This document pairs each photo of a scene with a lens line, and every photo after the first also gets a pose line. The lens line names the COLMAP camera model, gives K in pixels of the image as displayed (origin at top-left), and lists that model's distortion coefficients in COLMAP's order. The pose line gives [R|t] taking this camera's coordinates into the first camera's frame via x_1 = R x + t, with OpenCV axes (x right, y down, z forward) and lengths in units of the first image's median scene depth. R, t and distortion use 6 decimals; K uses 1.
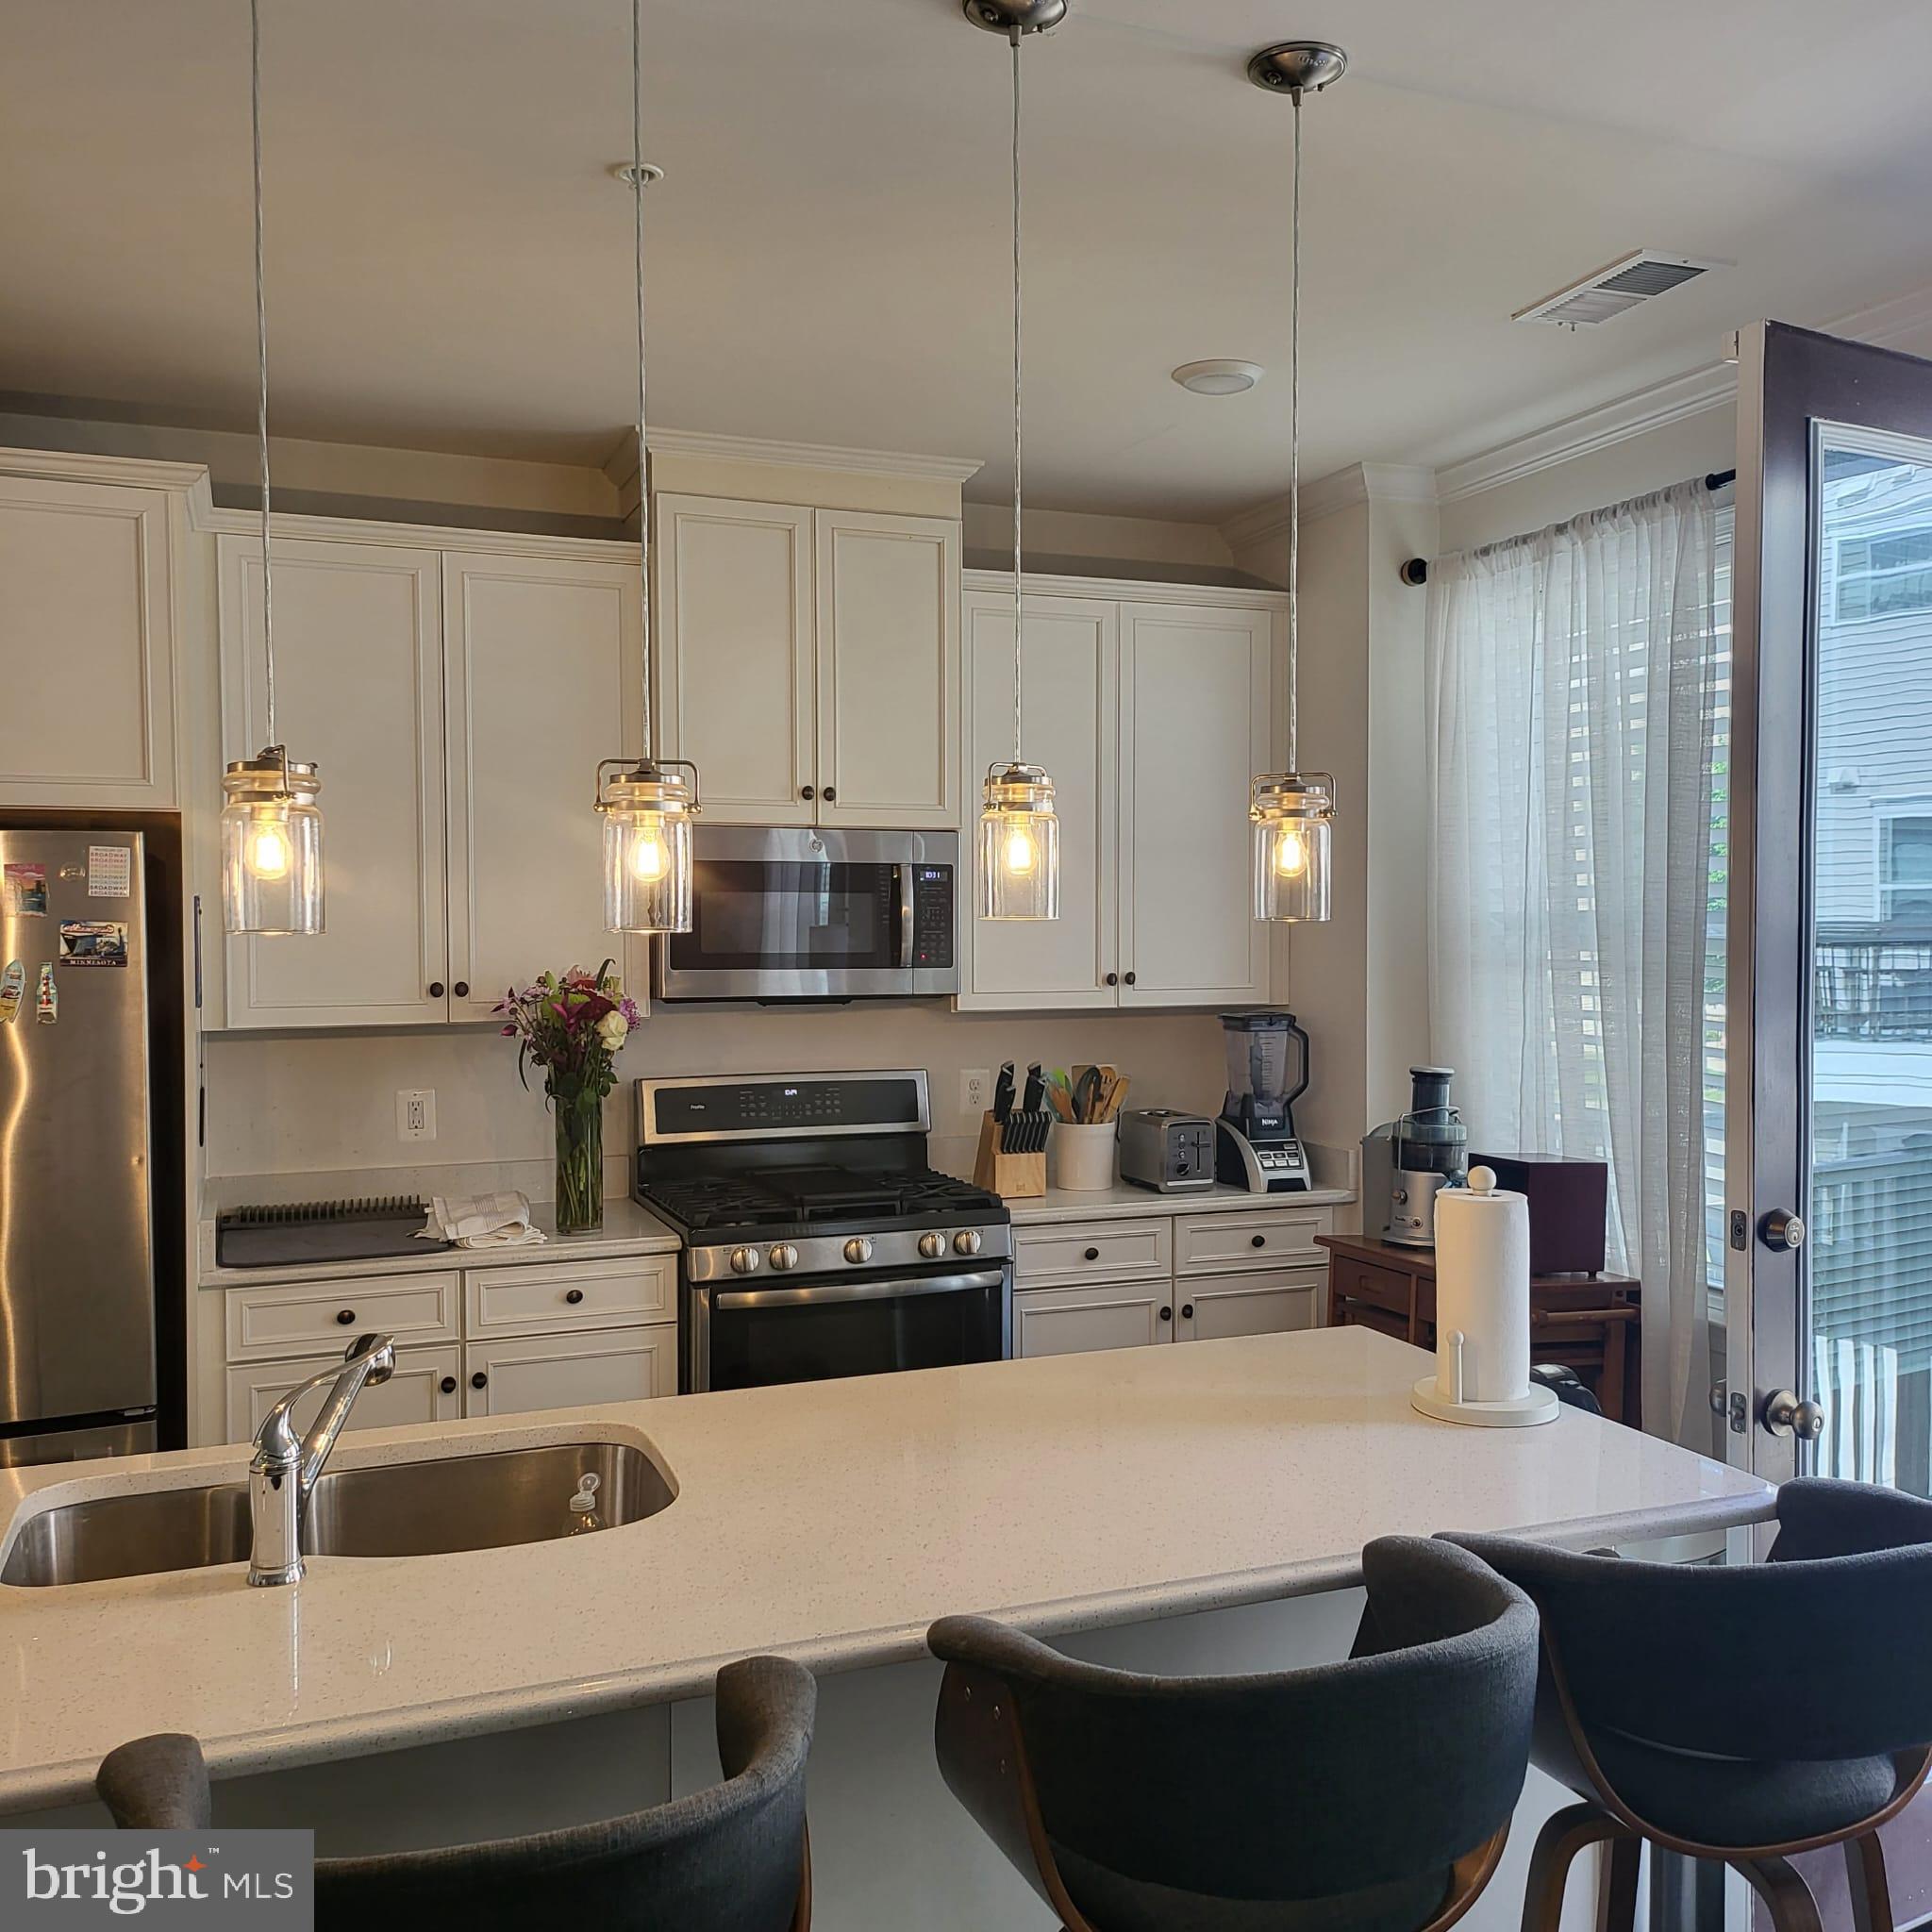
lens RADIAL K [[1788.5, 0, 980.6], [0, 1788.5, 957.0], [0, 0, 1]] dist [0.077094, -0.100680]
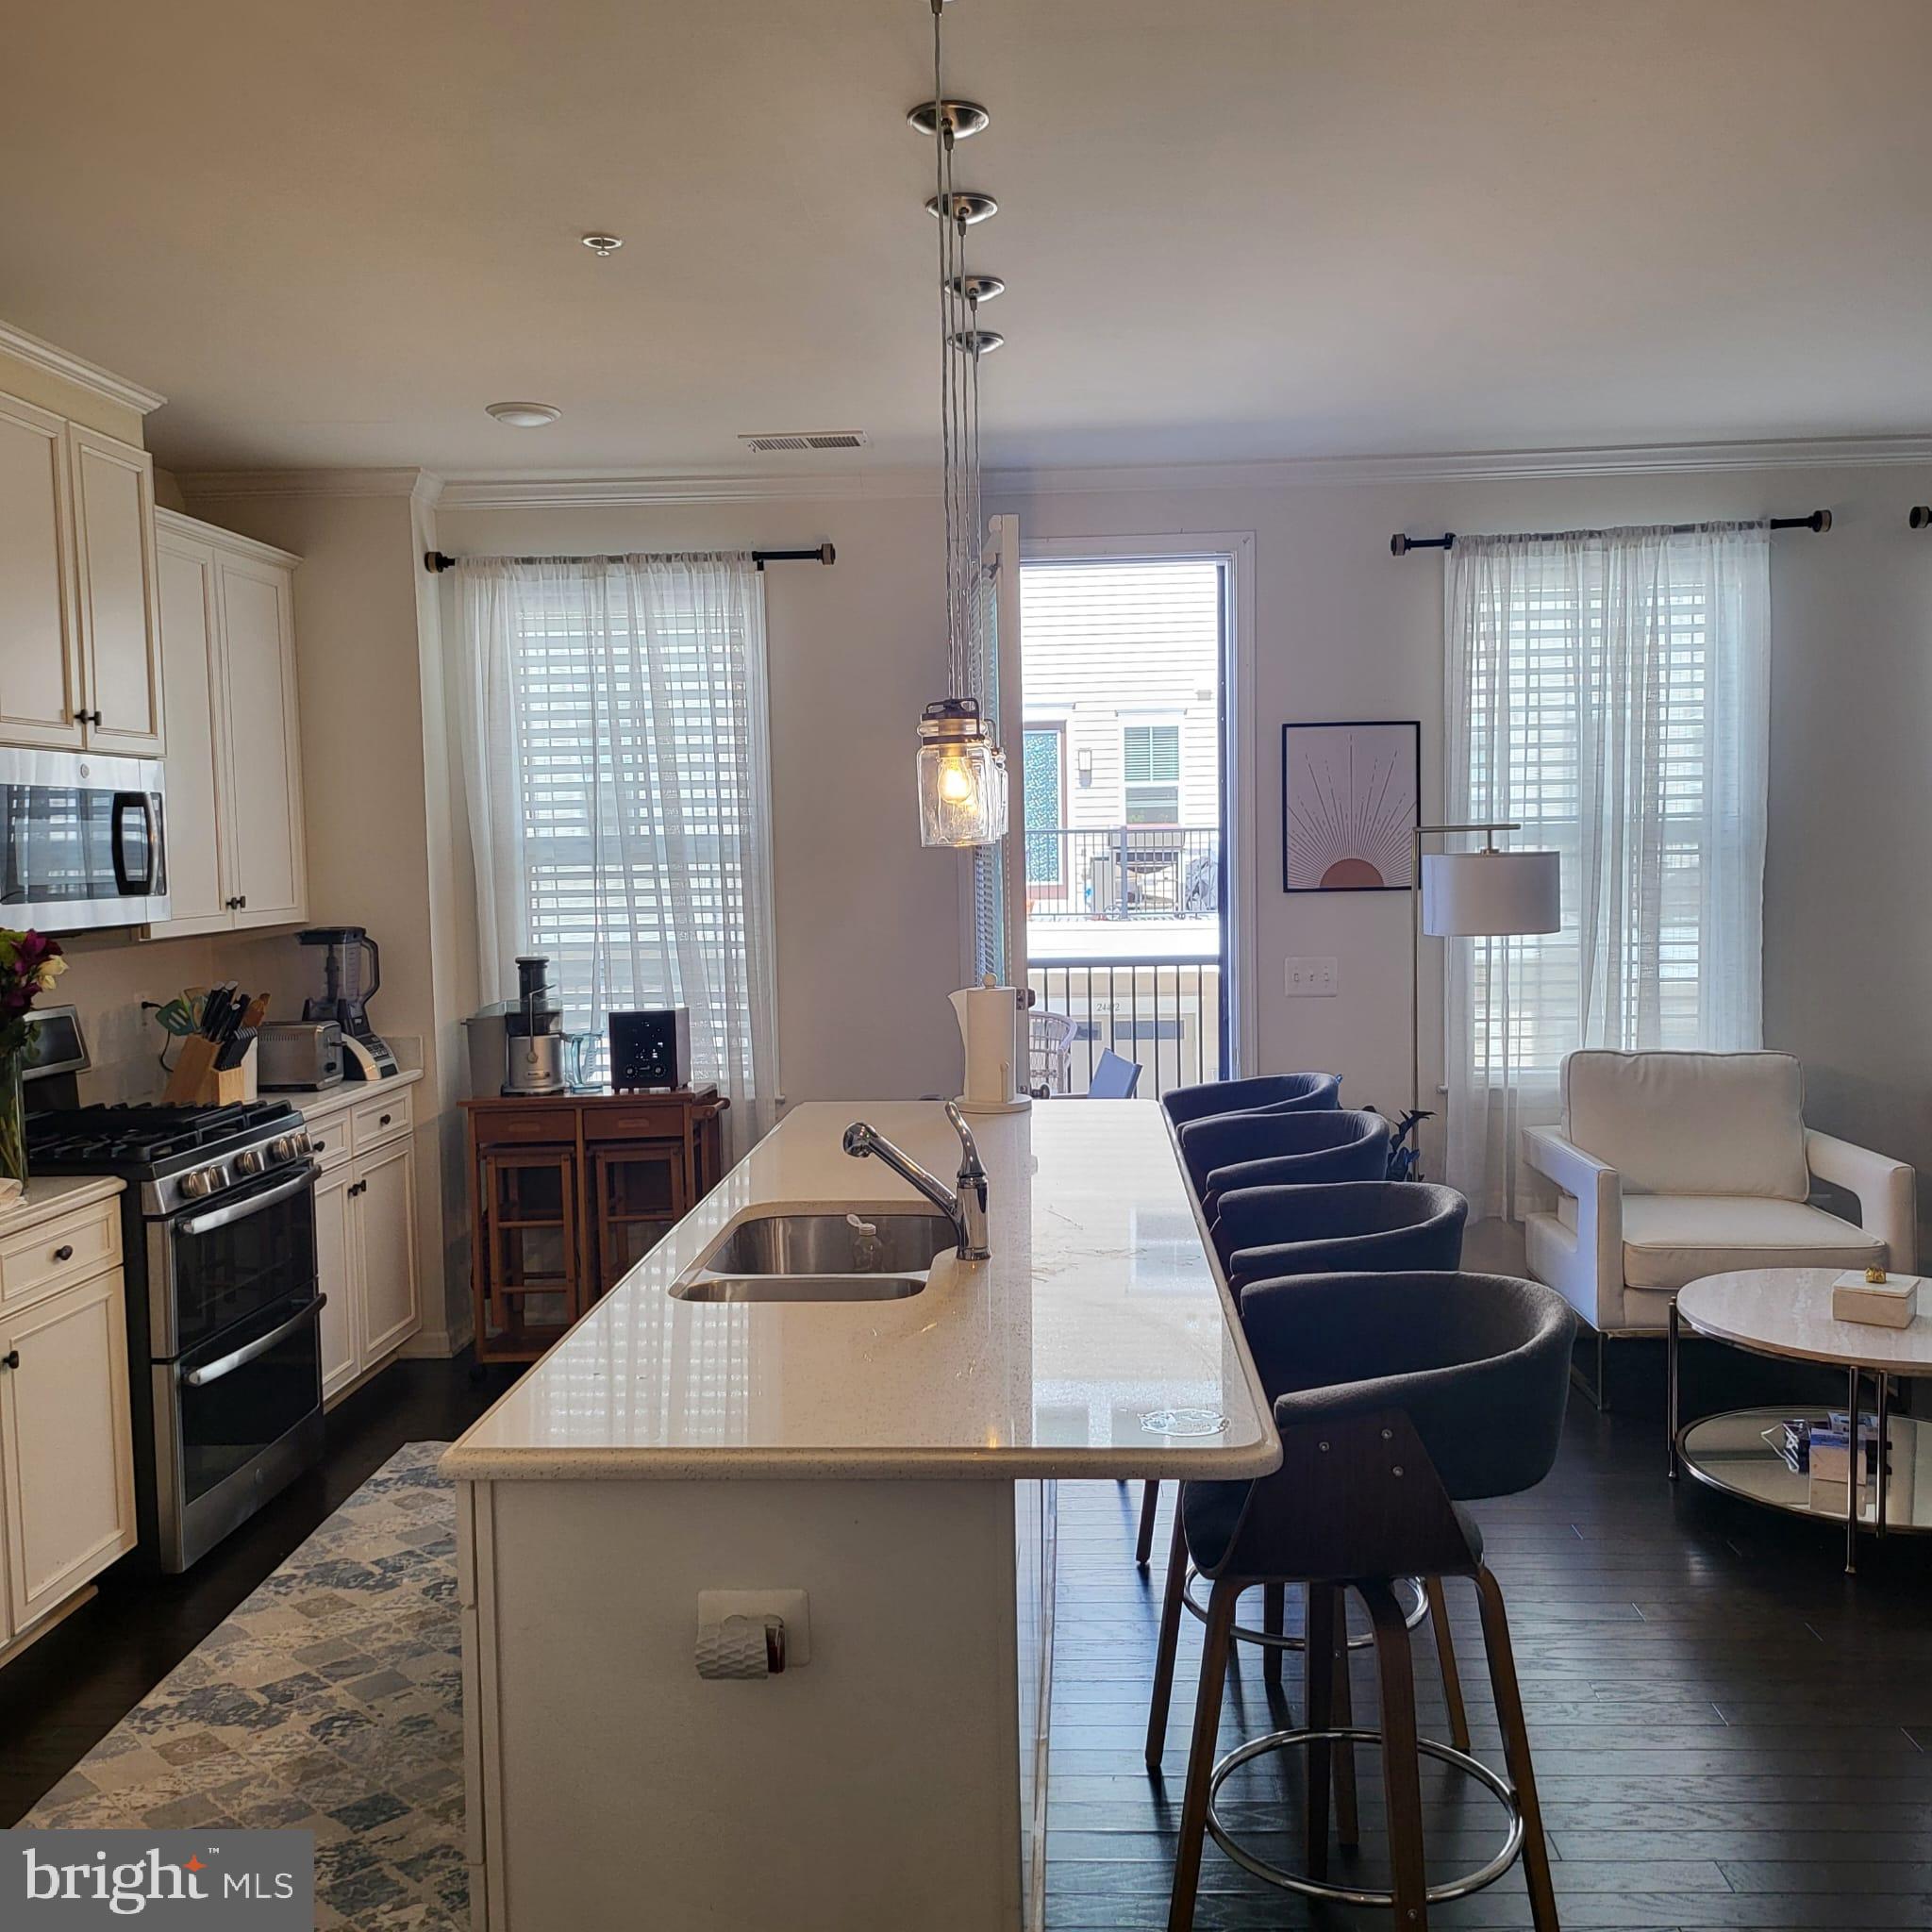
lens RADIAL K [[1788.5, 0, 980.6], [0, 1788.5, 957.0], [0, 0, 1]] dist [0.077094, -0.100680]
pose [[0.416854, -0.067347, 0.906475, -0.793542], [0.038902, 0.997660, 0.056231, 0.000884], [-0.908141, 0.011824, 0.418498, 0.160015]]
